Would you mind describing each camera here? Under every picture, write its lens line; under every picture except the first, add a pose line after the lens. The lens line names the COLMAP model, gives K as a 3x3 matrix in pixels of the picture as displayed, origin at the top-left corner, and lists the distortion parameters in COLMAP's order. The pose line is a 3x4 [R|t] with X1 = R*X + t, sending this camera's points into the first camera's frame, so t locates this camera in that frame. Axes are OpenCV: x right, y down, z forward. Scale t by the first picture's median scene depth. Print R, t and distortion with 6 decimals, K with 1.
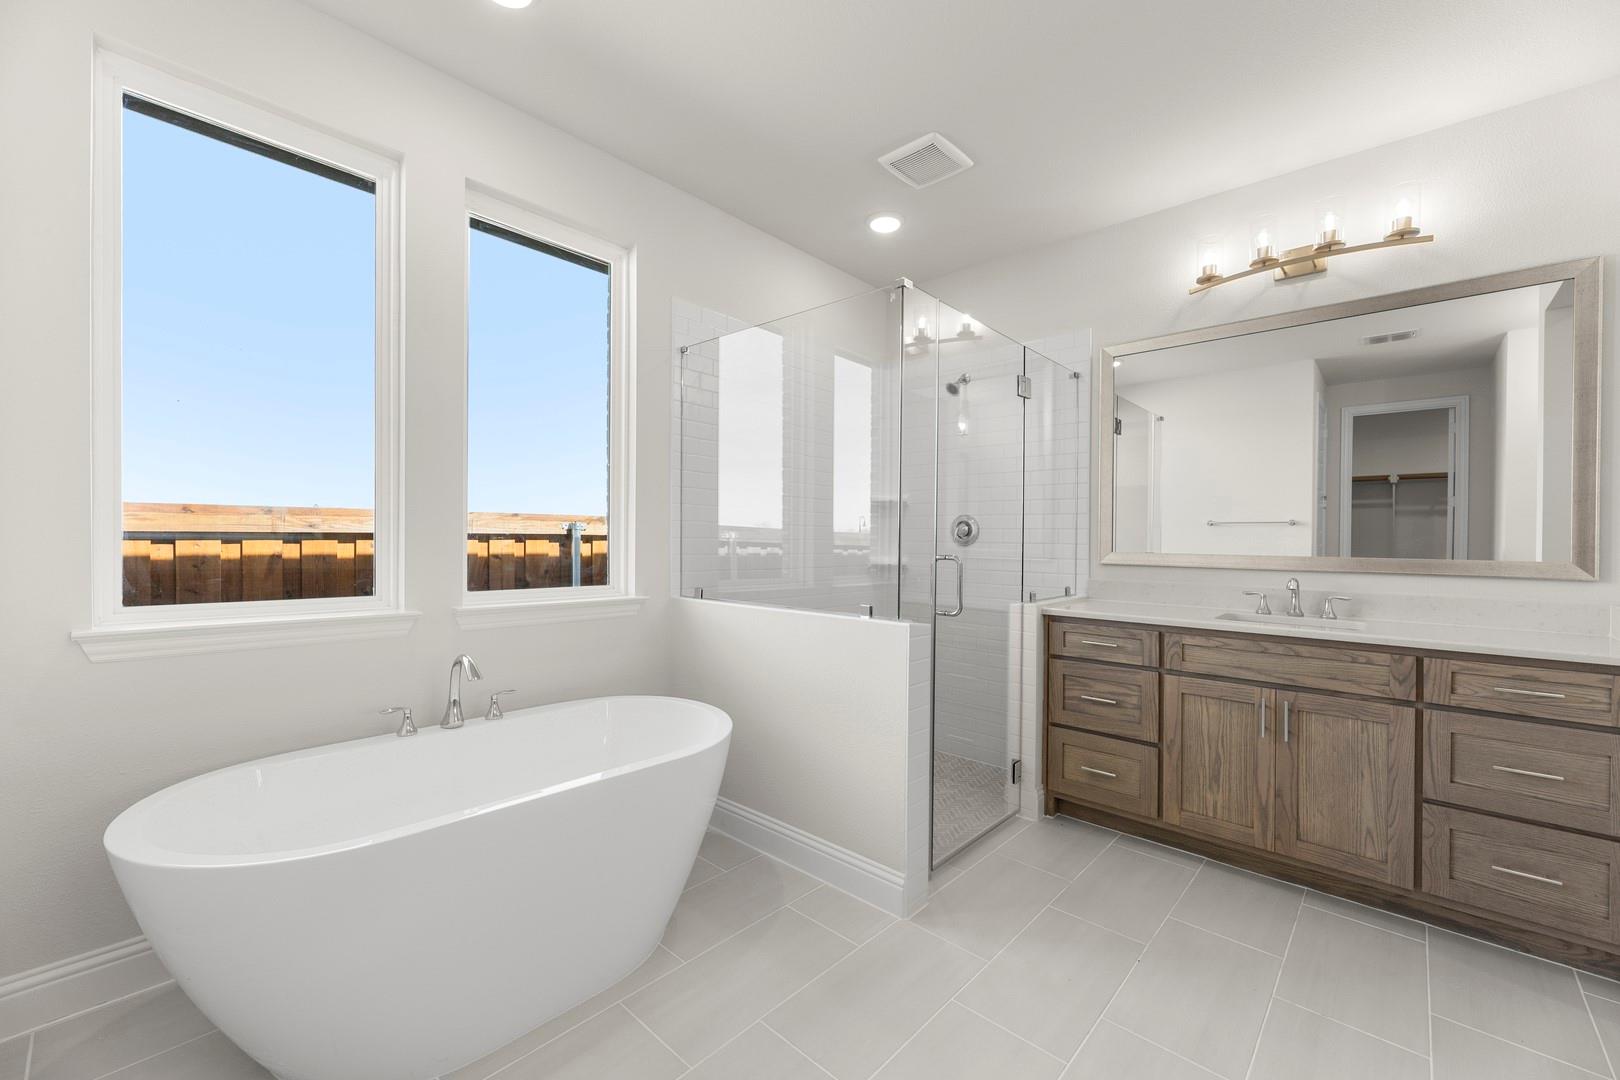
lens RADIAL K [[645.4, 0, 810.0], [0, 645.4, 540.0], [0, 0, 1]] dist [-0.000207, -0.000097]
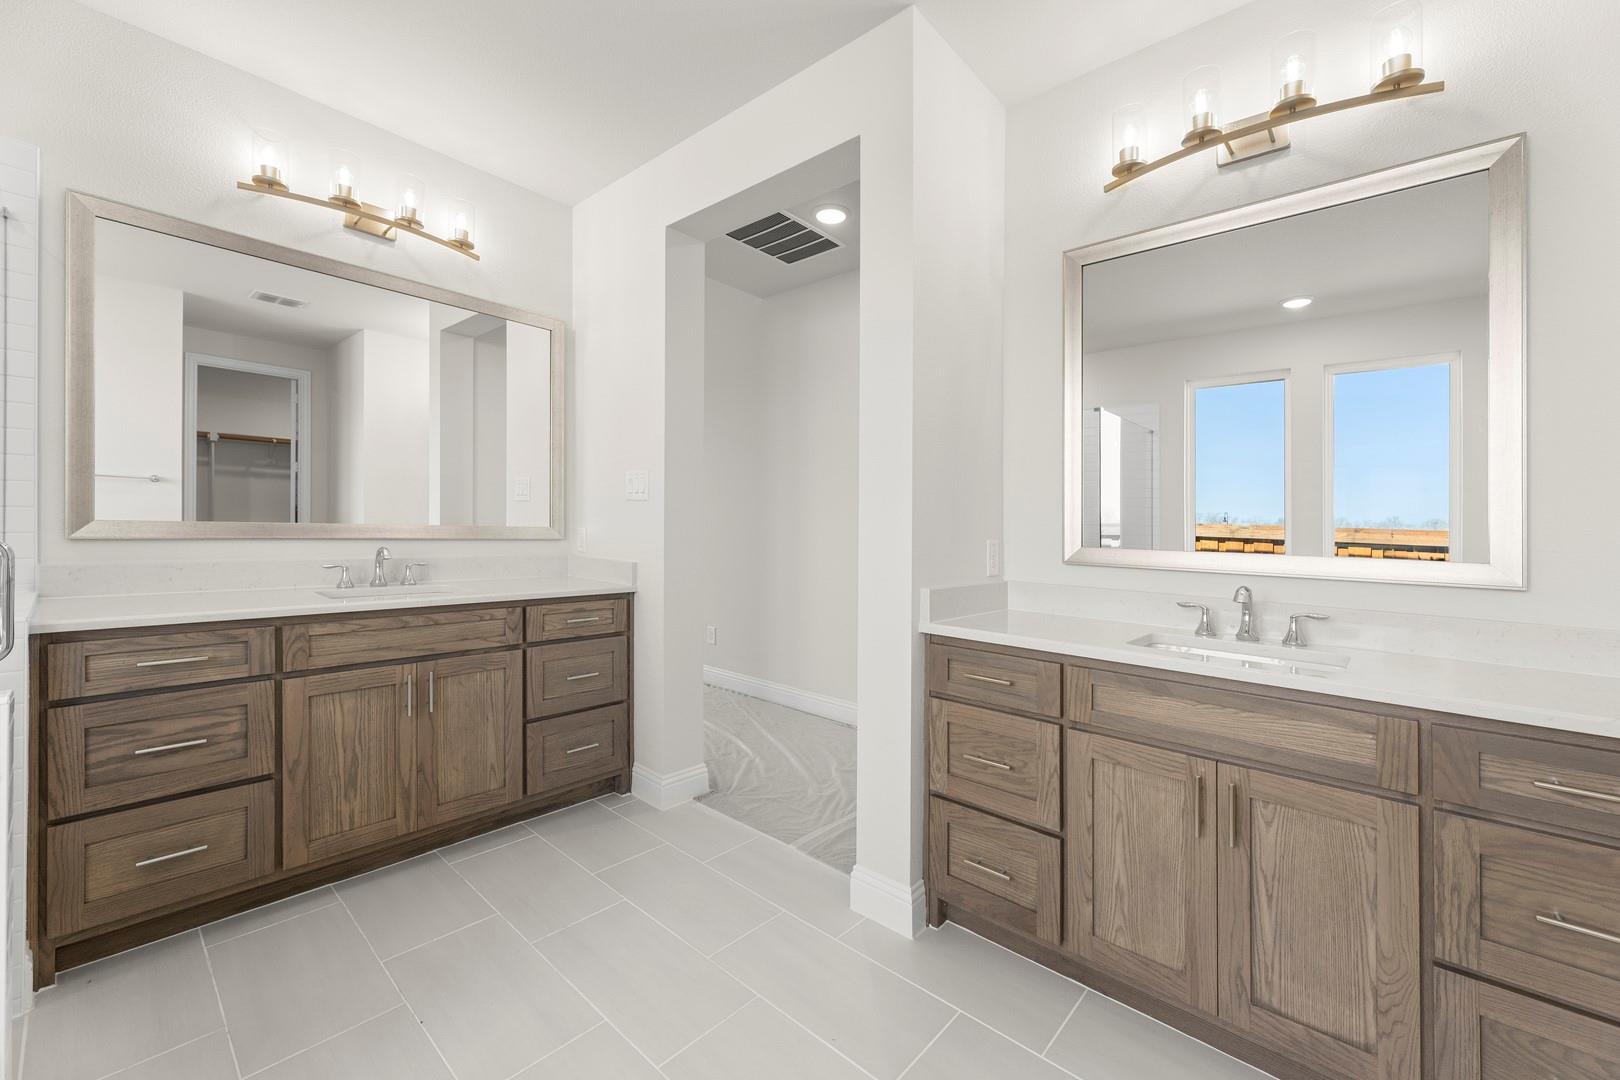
lens RADIAL K [[653.4, 0, 814.5], [0, 653.4, 507.5], [0, 0, 1]] dist [0.001135, 0.000102]
pose [[-0.026275, 0.011065, 0.999593, -0.261463], [-0.026404, 0.999582, -0.011759, -0.006449], [-0.999306, -0.026702, -0.025972, 0.400473]]
